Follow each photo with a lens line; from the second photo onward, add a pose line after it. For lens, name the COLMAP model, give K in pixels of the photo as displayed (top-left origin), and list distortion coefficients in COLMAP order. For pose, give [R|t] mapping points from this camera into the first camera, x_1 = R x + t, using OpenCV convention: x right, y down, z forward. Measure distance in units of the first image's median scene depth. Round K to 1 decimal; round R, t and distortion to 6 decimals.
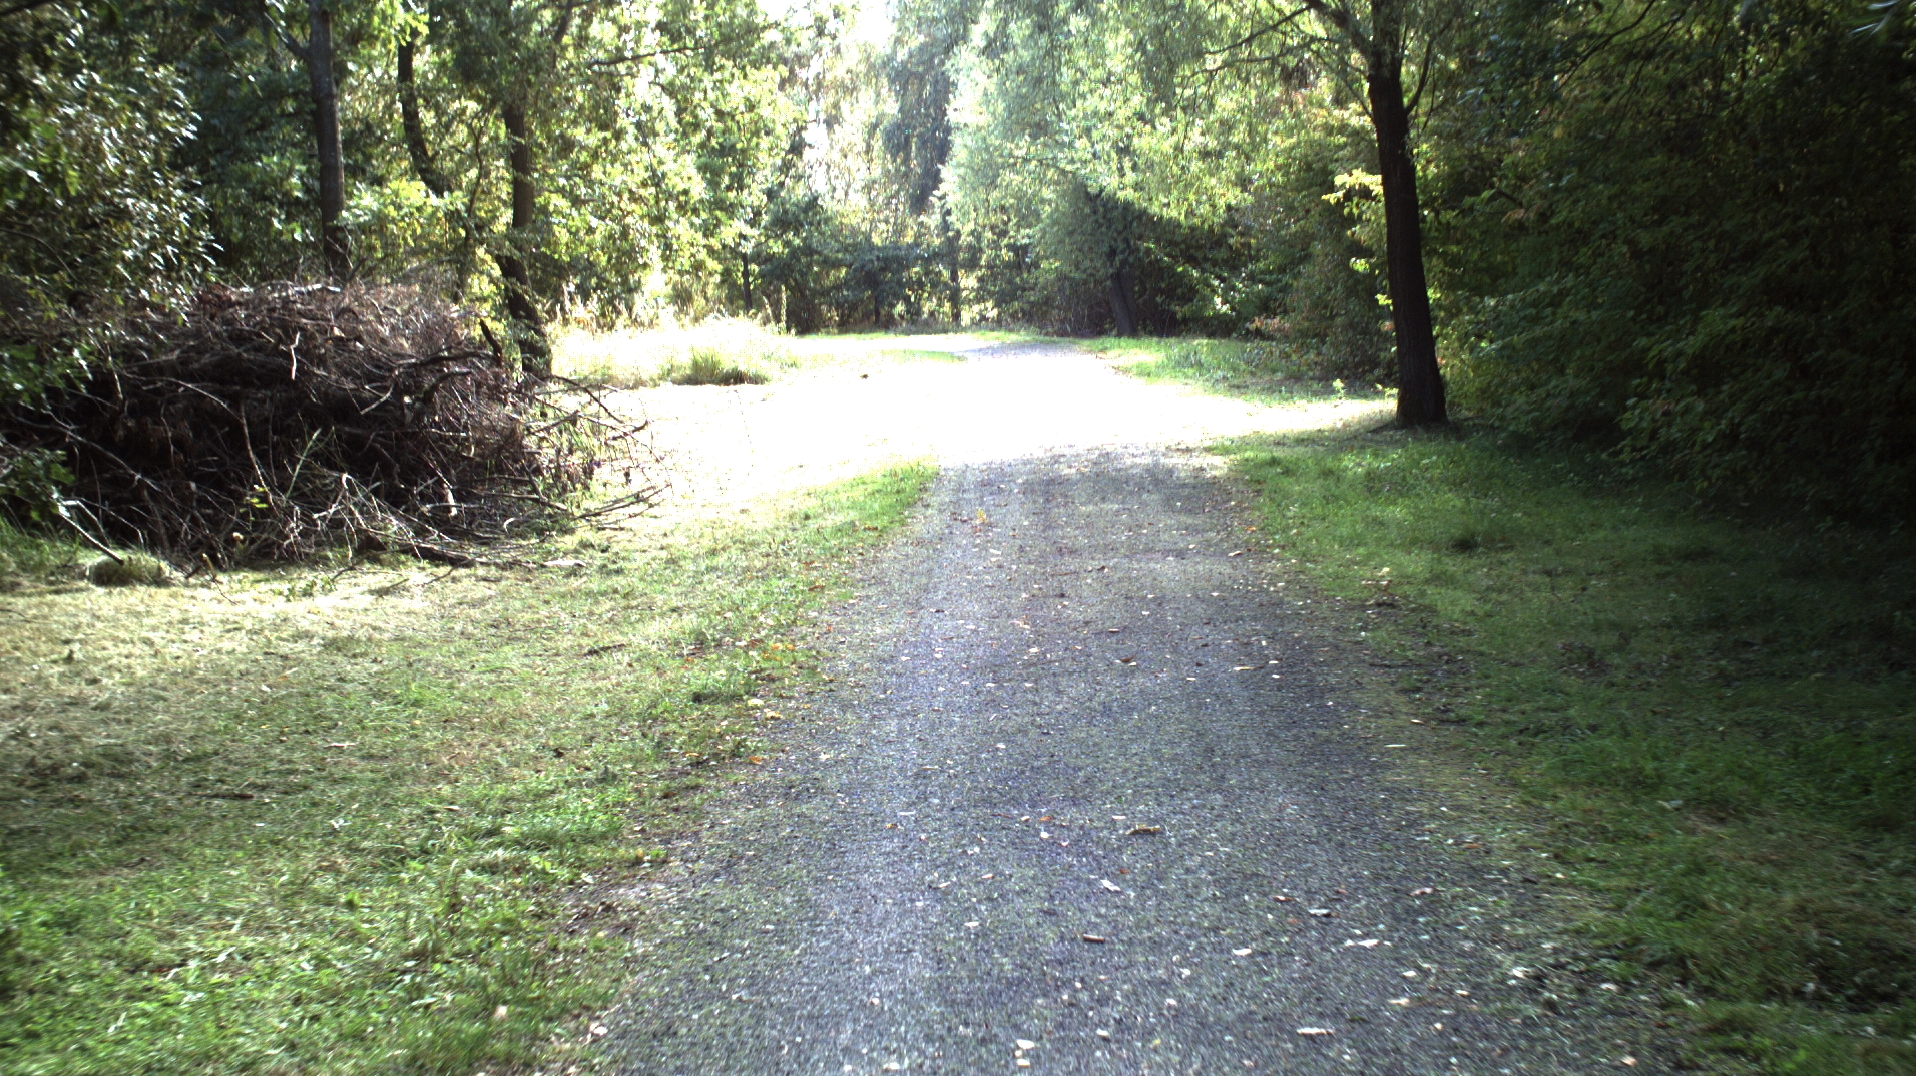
lens RADIAL K [[3483.1, 0, 954.7], [0, 3483.1, 528.7], [0, 0, 1]] dist [-0.263006, 0.000000]
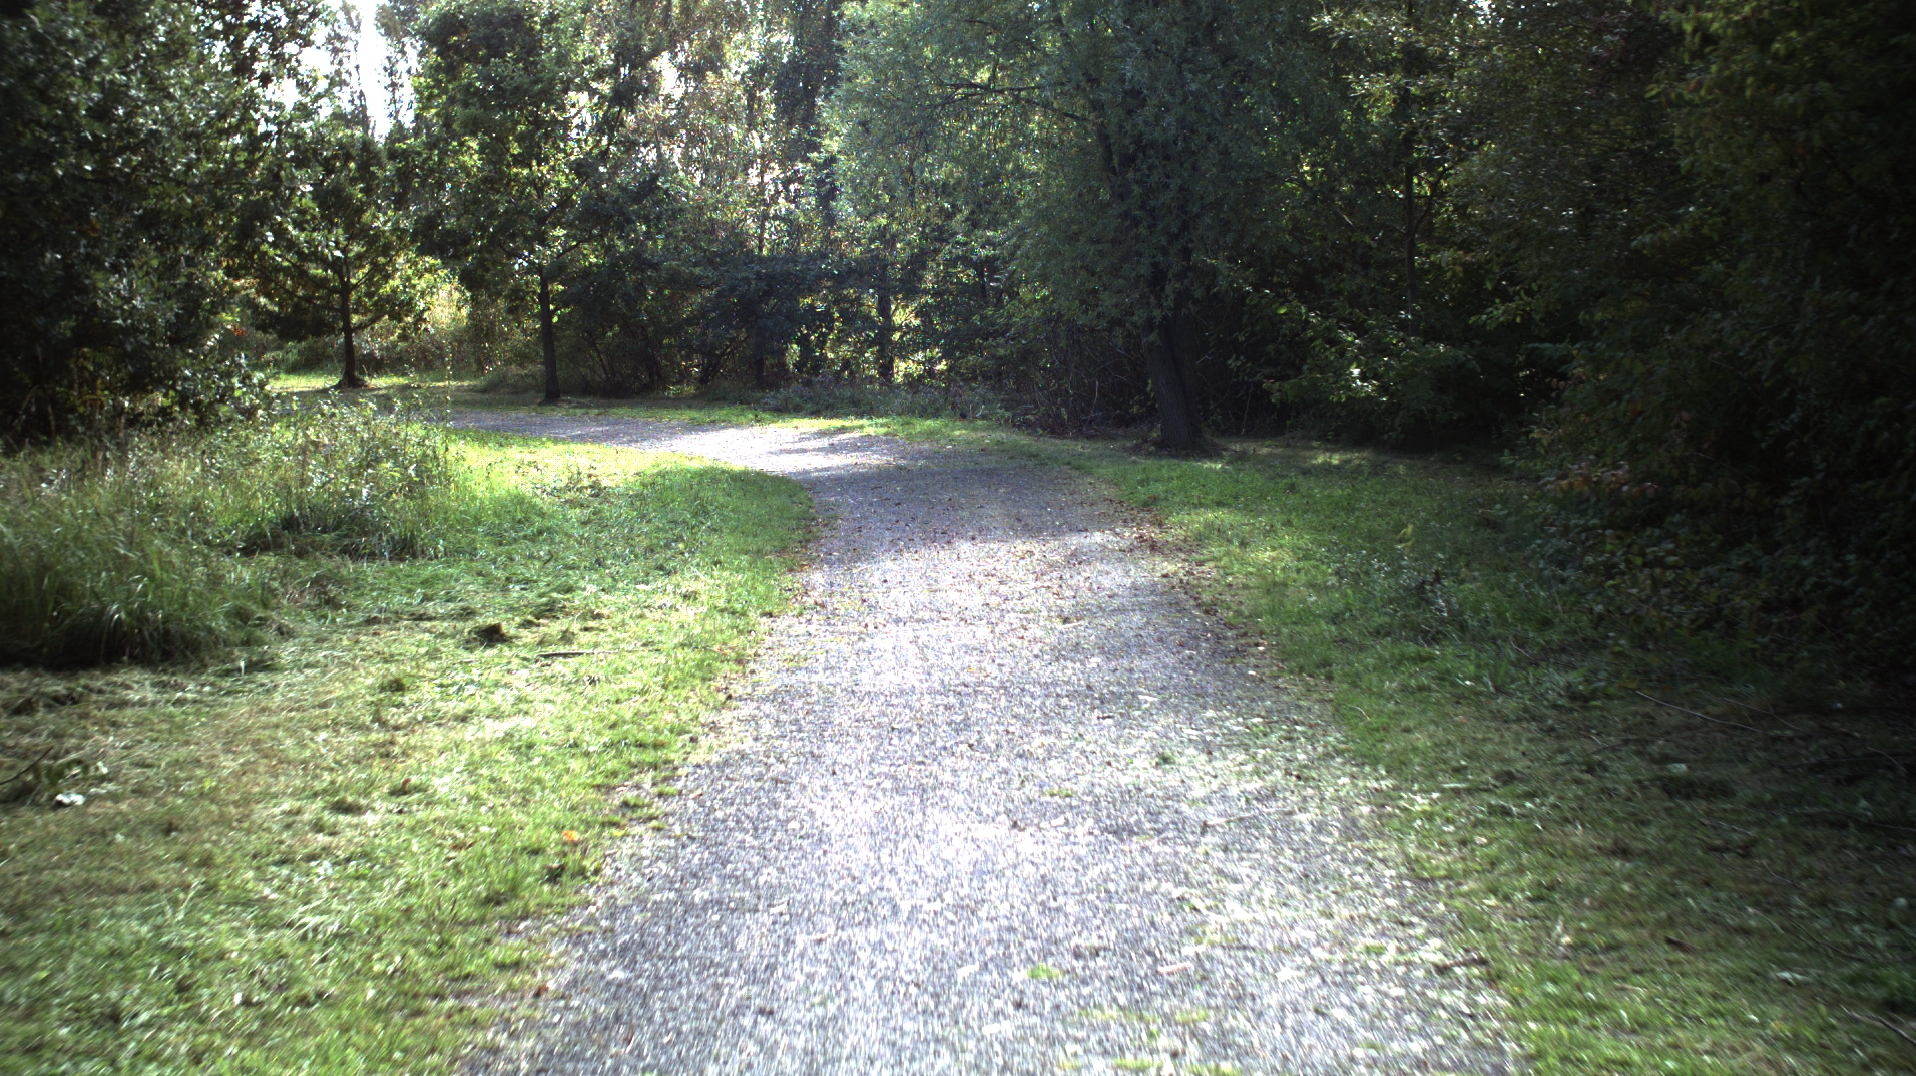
lens RADIAL K [[3483.1, 0, 960.3], [0, 3483.1, 535.0], [0, 0, 1]] dist [-0.263006, 0.000000]
pose [[0.999846, 0.016212, 0.006691, 0.014349], [-0.016199, 0.999867, -0.001887, -0.040856], [-0.006721, 0.001779, 0.999976, 0.499564]]
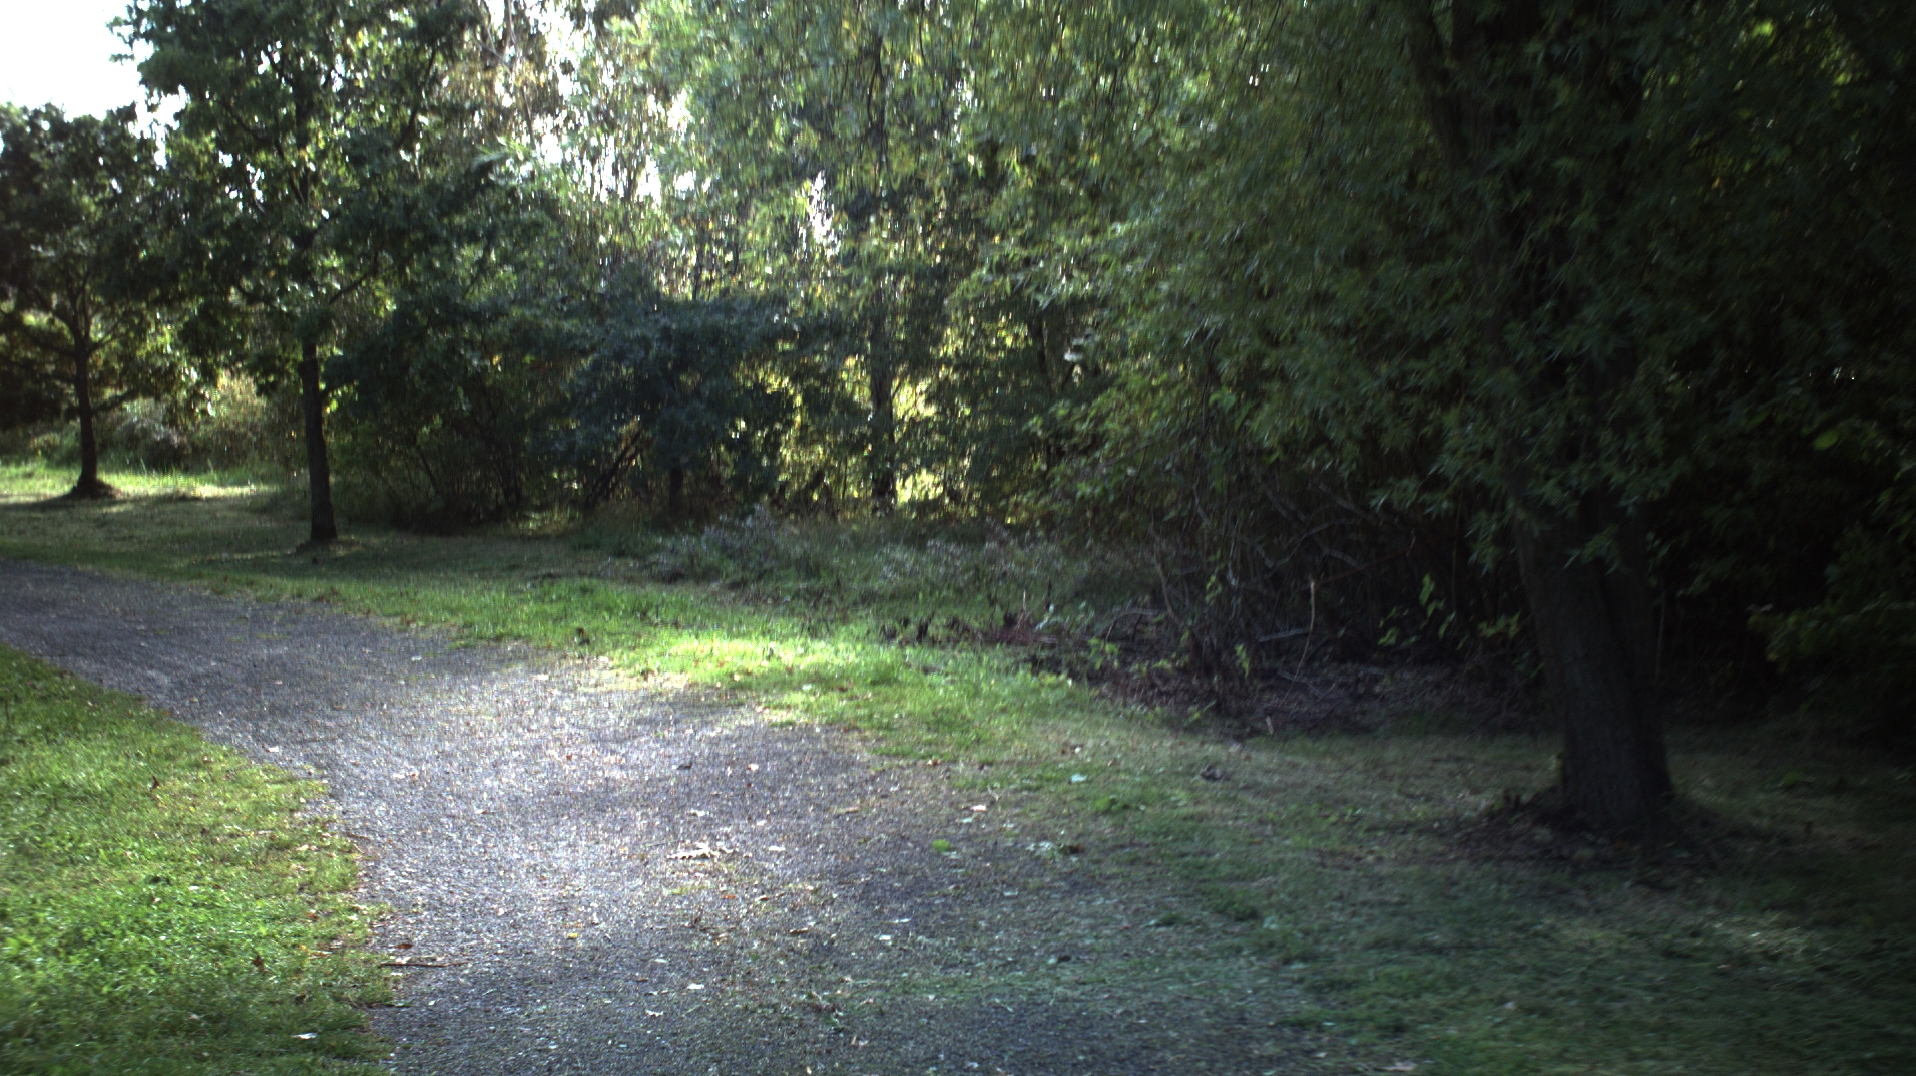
lens RADIAL K [[3483.1, 0, 958.7], [0, 3483.1, 531.8], [0, 0, 1]] dist [-0.263006, 0.000000]
pose [[0.999779, 0.020574, -0.004336, 0.015354], [-0.020645, 0.999643, -0.016985, -0.067541], [0.003985, 0.017071, 0.999846, 0.831030]]
